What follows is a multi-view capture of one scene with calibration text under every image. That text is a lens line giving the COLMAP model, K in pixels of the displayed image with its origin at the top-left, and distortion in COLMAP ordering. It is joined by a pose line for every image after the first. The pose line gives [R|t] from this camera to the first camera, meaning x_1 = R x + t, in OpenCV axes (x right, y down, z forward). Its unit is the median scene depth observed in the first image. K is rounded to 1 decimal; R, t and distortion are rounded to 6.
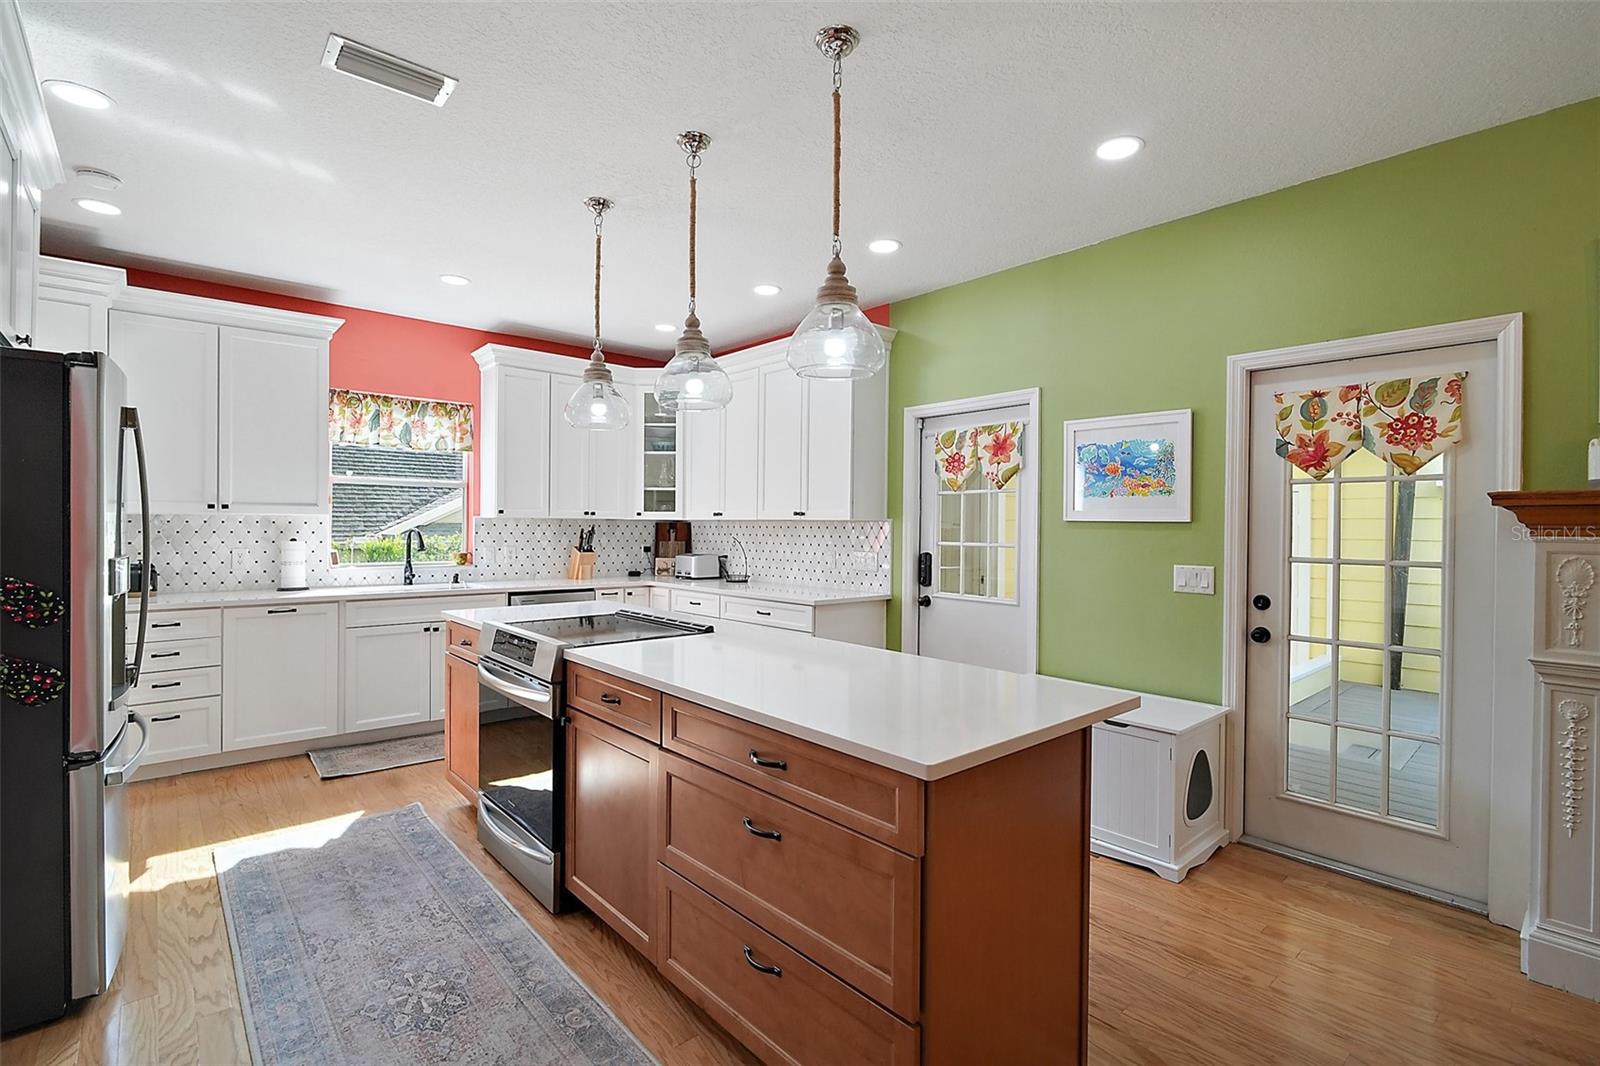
lens RADIAL K [[740.5, 0, 806.6], [0, 740.5, 526.4], [0, 0, 1]] dist [-0.000519, -0.003263]
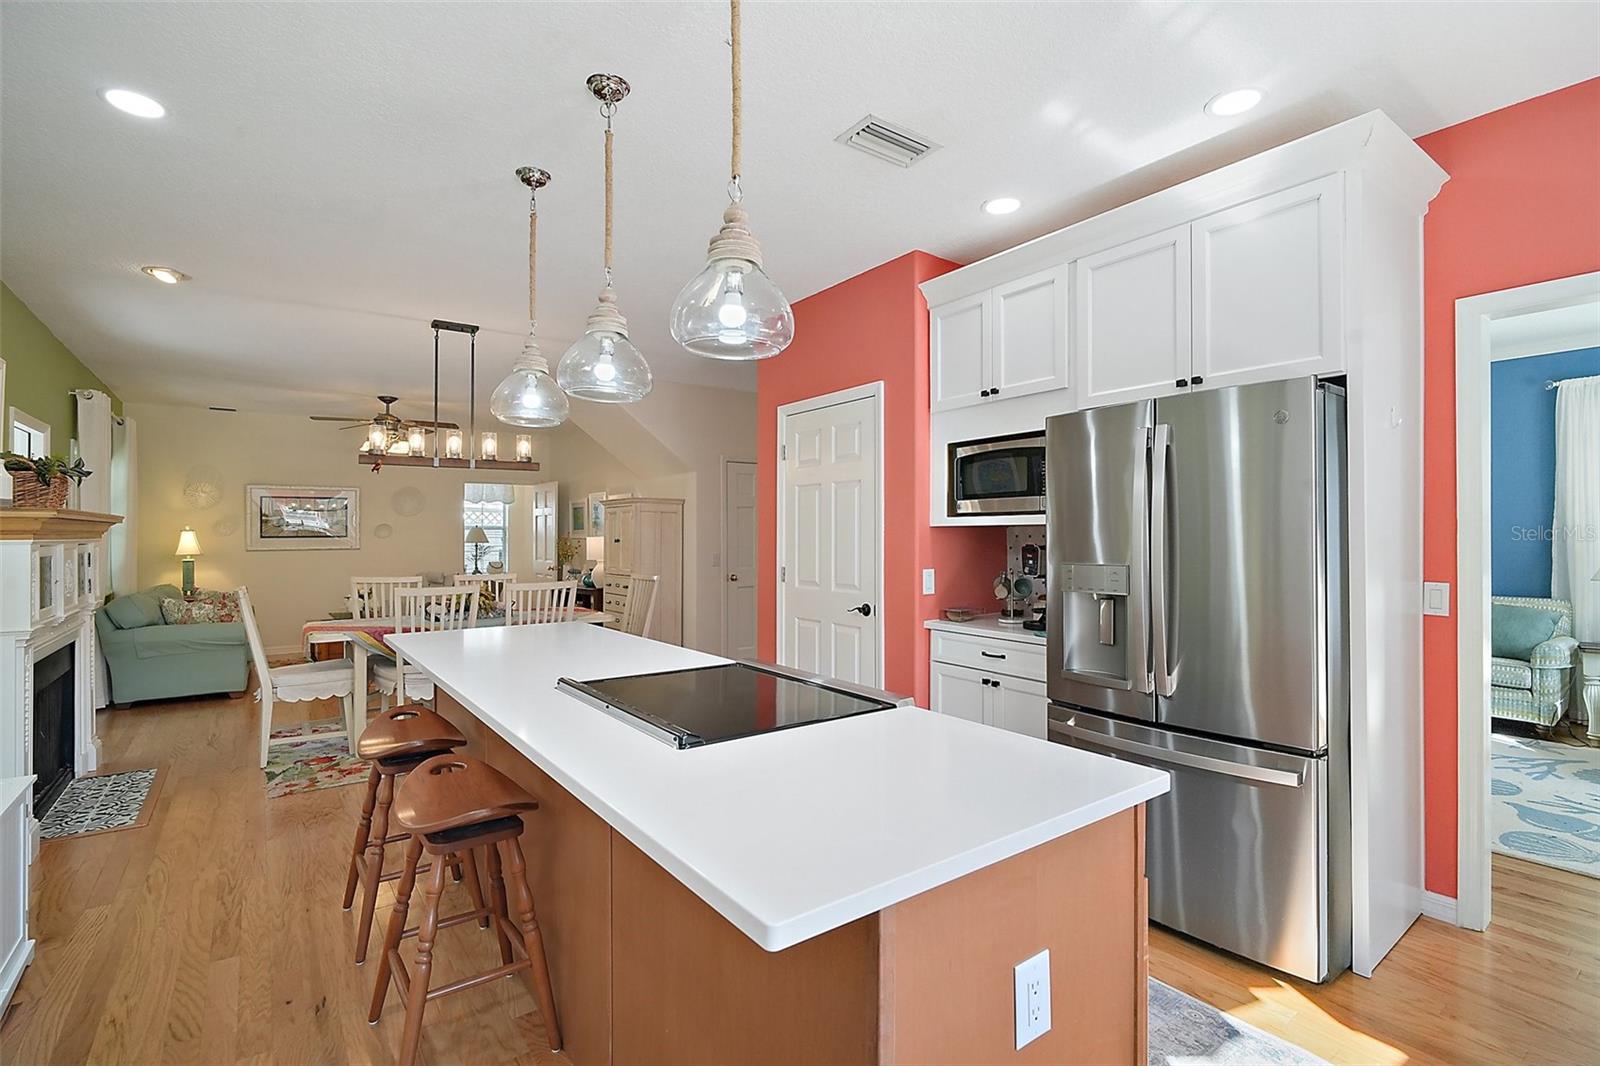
lens RADIAL K [[740.5, 0, 798.6], [0, 740.5, 537.0], [0, 0, 1]] dist [-0.000519, -0.003263]
pose [[-0.995933, -0.007150, 0.089810, -0.259388], [-0.007114, 0.999974, 0.000730, -0.000553], [-0.089813, 0.000088, -0.995959, 1.066175]]
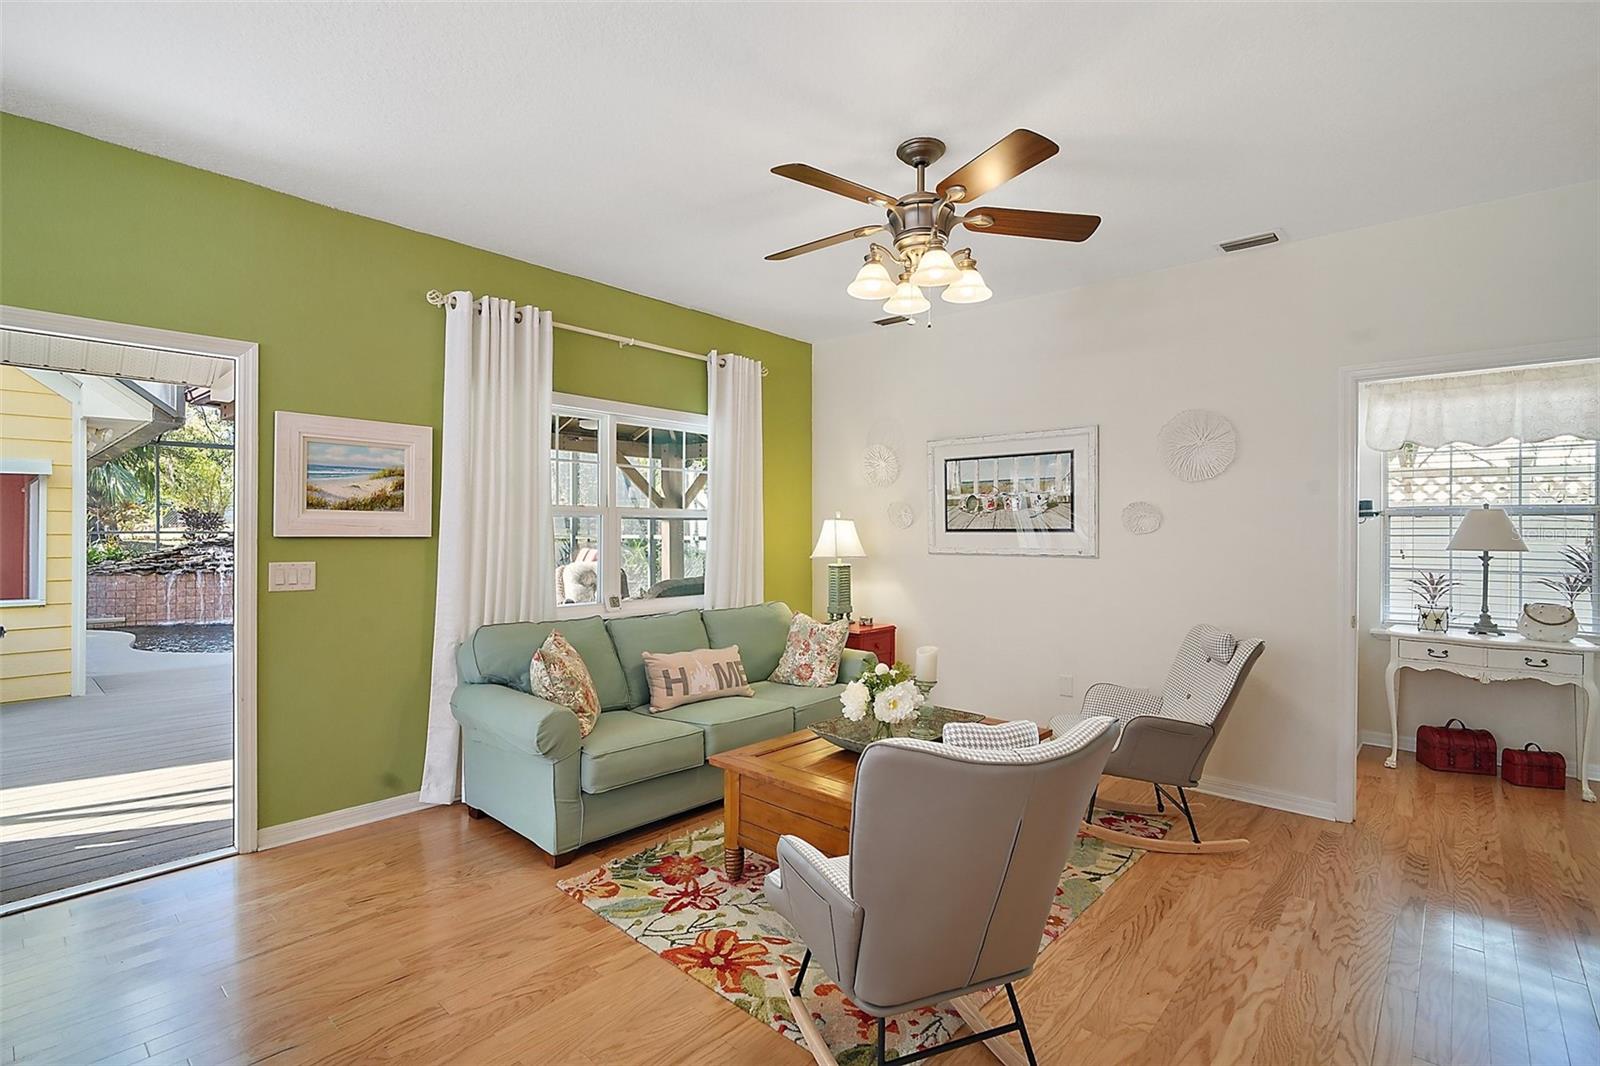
lens RADIAL K [[740.5, 0, 795.6], [0, 740.5, 527.1], [0, 0, 1]] dist [-0.000519, -0.003263]
pose [[-0.117988, -0.009081, 0.992974, 0.208979], [-0.007827, 0.999936, 0.008214, -0.000542], [-0.992984, -0.006803, -0.118051, -0.299615]]
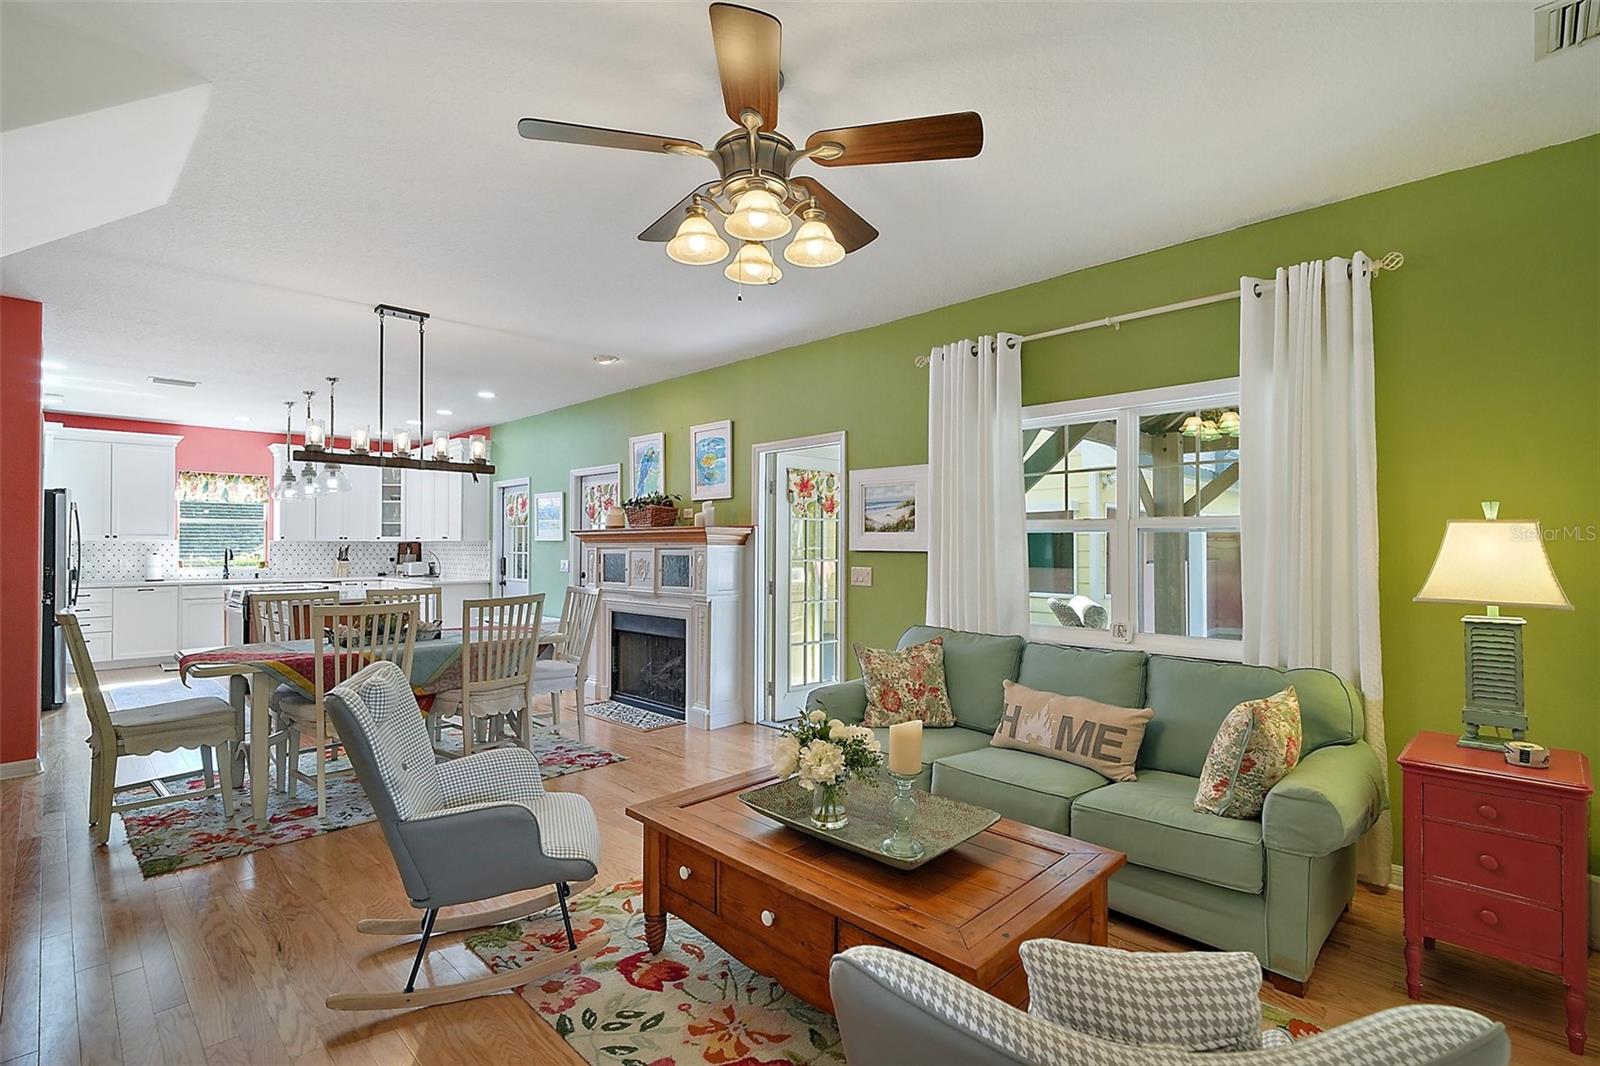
lens RADIAL K [[740.5, 0, 809.0], [0, 740.5, 536.8], [0, 0, 1]] dist [-0.000519, -0.003263]
pose [[0.997002, -0.007282, 0.077030, 0.784420], [0.008159, 0.999905, -0.011076, 0.008840], [-0.076942, 0.011672, 0.996967, -0.954721]]
